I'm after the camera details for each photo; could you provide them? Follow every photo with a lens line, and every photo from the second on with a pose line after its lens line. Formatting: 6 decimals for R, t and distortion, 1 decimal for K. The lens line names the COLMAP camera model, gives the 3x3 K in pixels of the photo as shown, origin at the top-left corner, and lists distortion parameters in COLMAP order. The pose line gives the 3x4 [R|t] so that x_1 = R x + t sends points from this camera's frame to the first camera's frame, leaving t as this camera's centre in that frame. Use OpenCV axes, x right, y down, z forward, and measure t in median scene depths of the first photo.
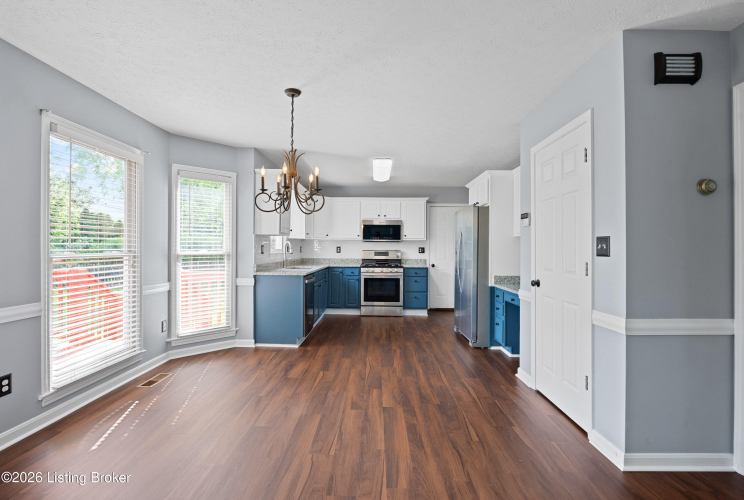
lens RADIAL K [[362.0, 0, 372.0], [0, 362.0, 250.0], [0, 0, 1]] dist [0.000551, 0.000035]
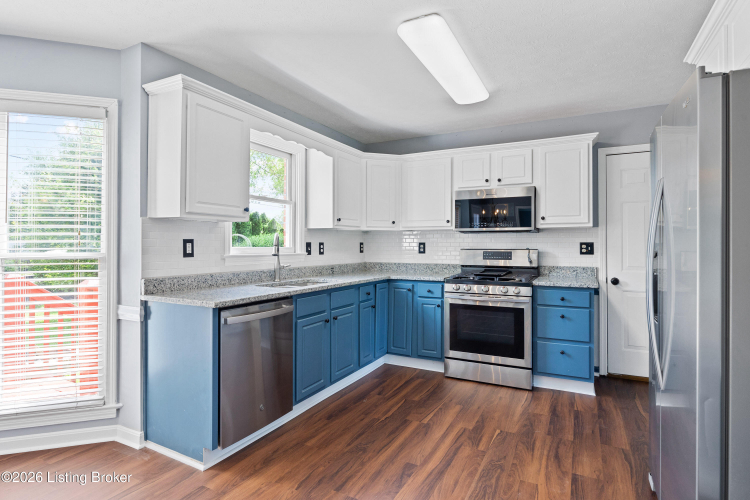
lens RADIAL K [[411.3, 0, 375.0], [0, 411.3, 250.0], [0, 0, 1]] dist [-0.003134, -0.000669]
pose [[0.896518, -0.000099, -0.443007, 0.138225], [0.002918, 0.999980, 0.005681, -0.001379], [0.442997, -0.006386, 0.896500, 0.430116]]
